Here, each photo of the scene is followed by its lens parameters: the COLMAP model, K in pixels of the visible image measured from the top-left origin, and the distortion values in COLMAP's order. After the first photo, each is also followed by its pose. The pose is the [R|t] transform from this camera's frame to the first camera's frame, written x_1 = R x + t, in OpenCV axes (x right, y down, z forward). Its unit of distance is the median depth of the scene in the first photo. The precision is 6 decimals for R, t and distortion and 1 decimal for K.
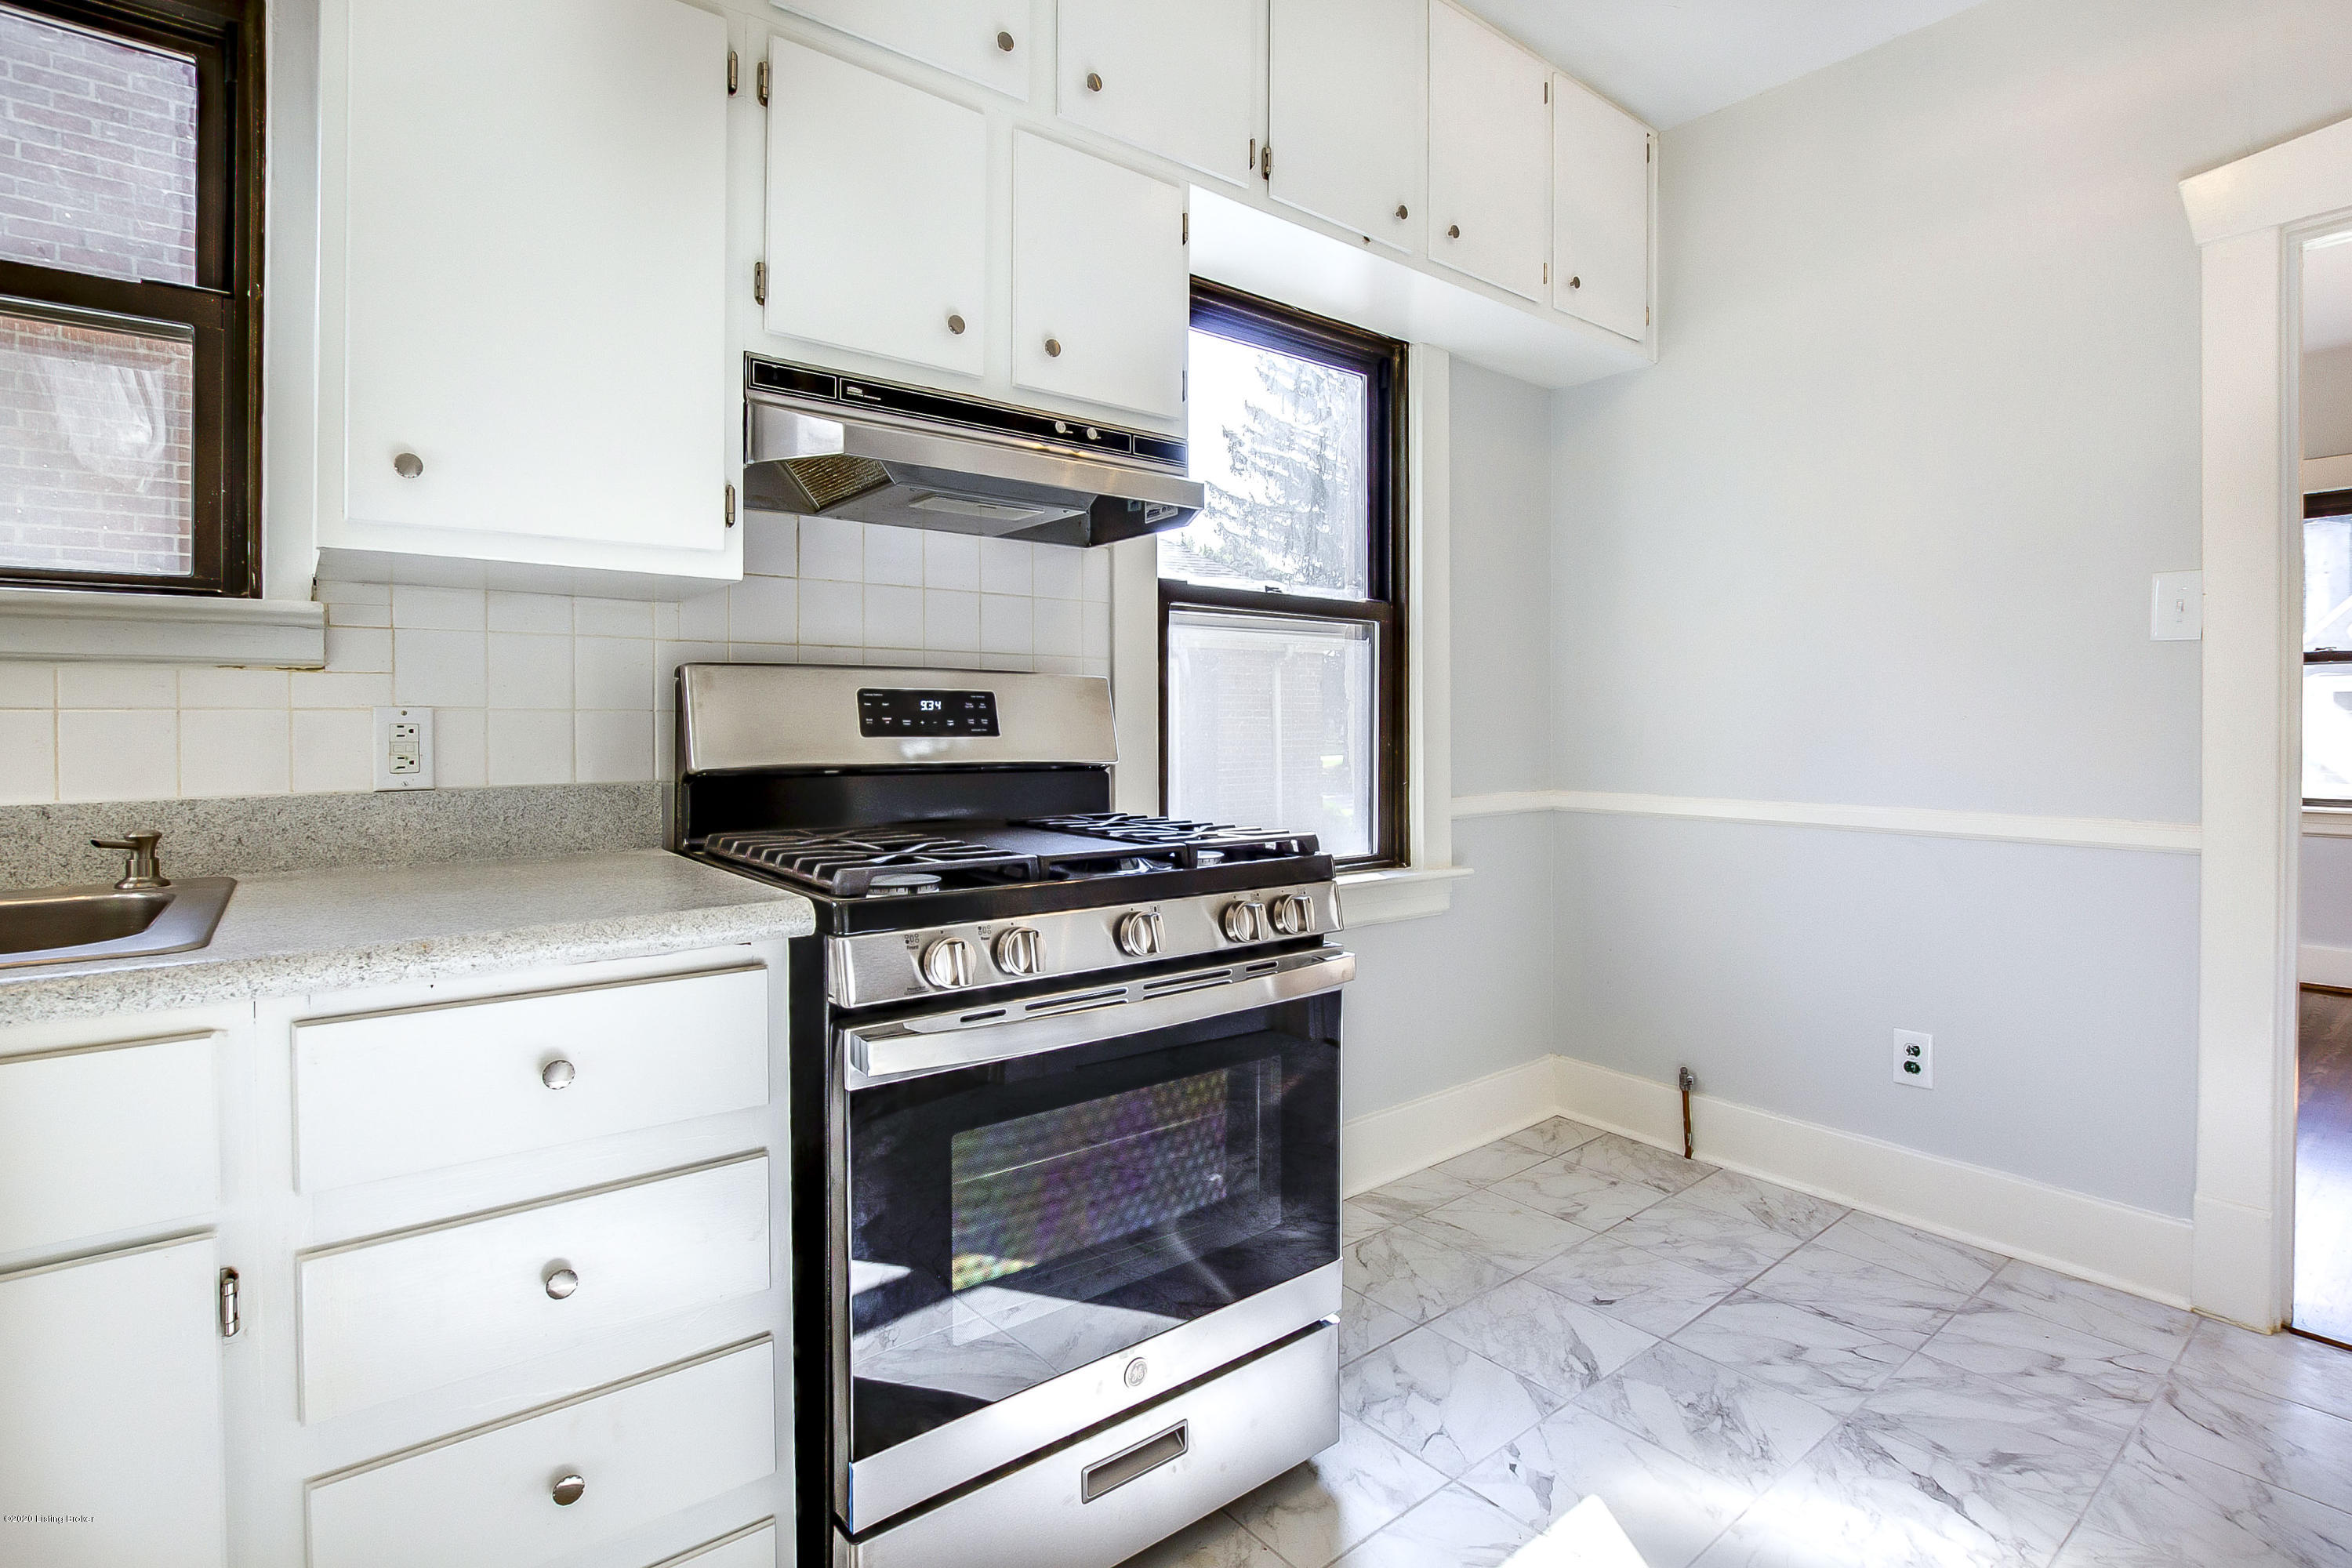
lens RADIAL K [[1109.9, 0, 1173.6], [0, 1109.9, 737.0], [0, 0, 1]] dist [-0.029134, 0.001320]
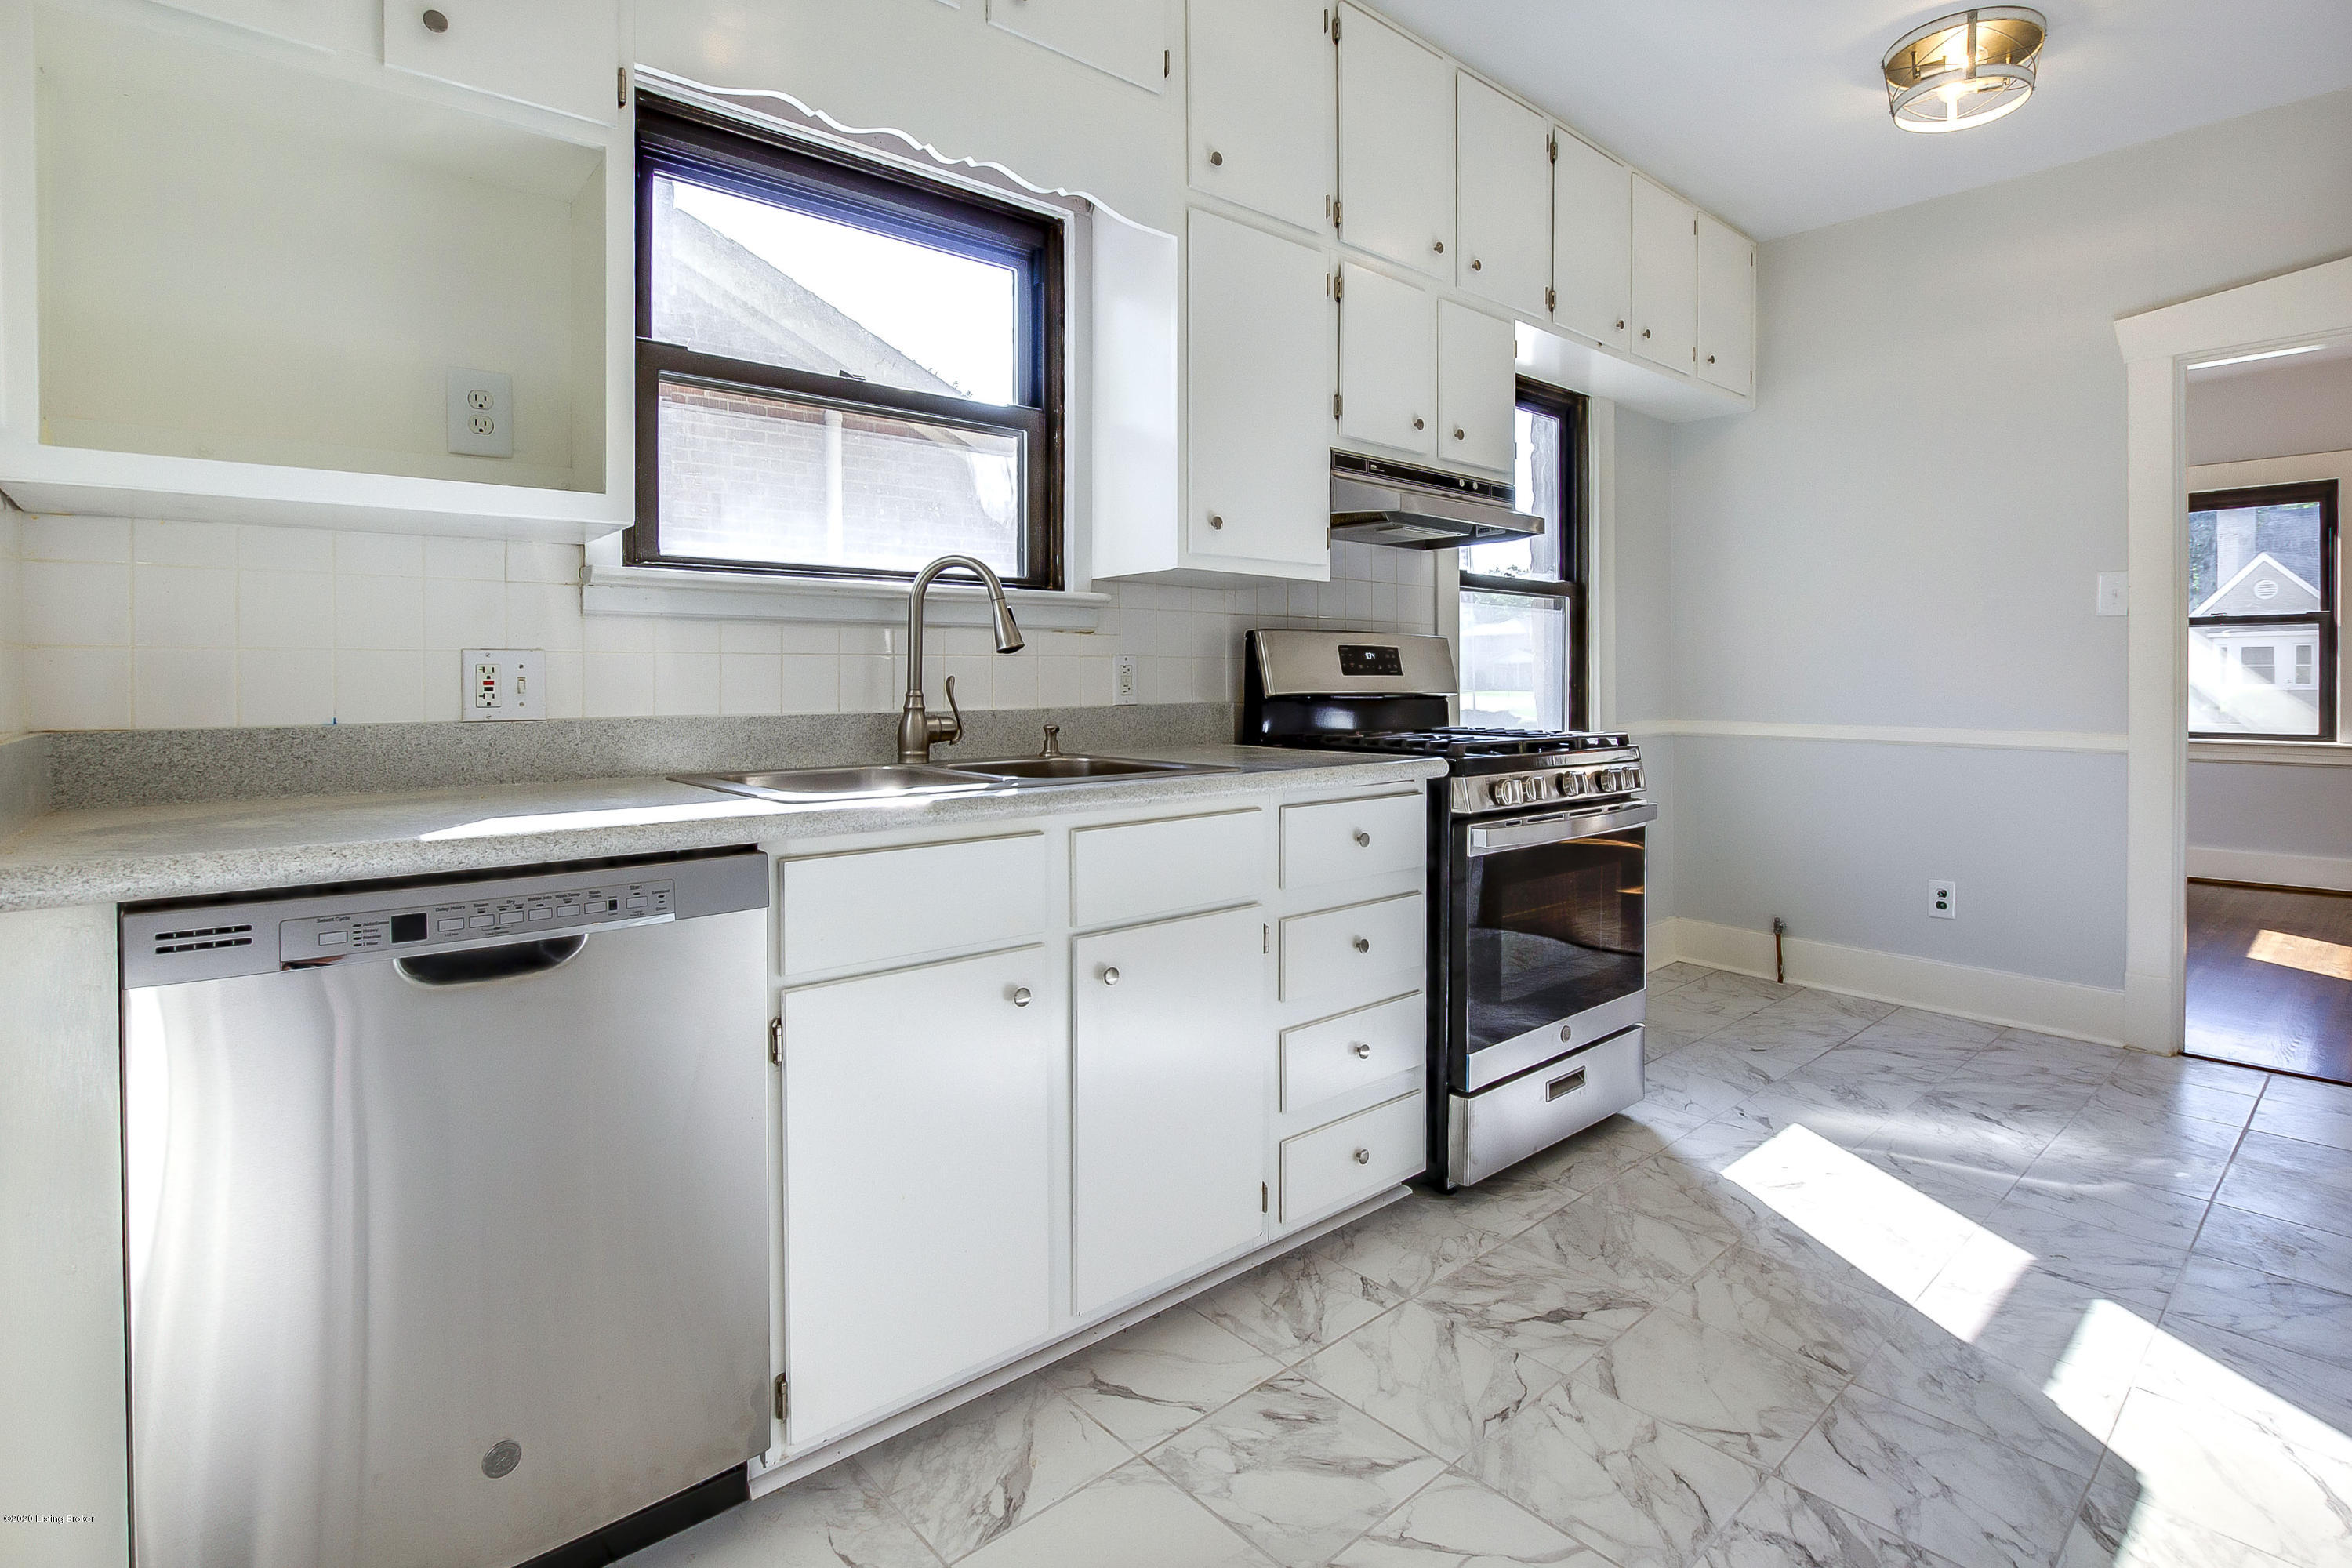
lens RADIAL K [[1152.5, 0, 1177.2], [0, 1152.5, 687.6], [0, 0, 1]] dist [-0.035230, -0.000675]
pose [[0.998258, 0.000755, 0.058990, -0.590864], [-0.000593, 0.999996, -0.002763, 0.021331], [-0.058992, 0.002723, 0.998255, -0.616008]]
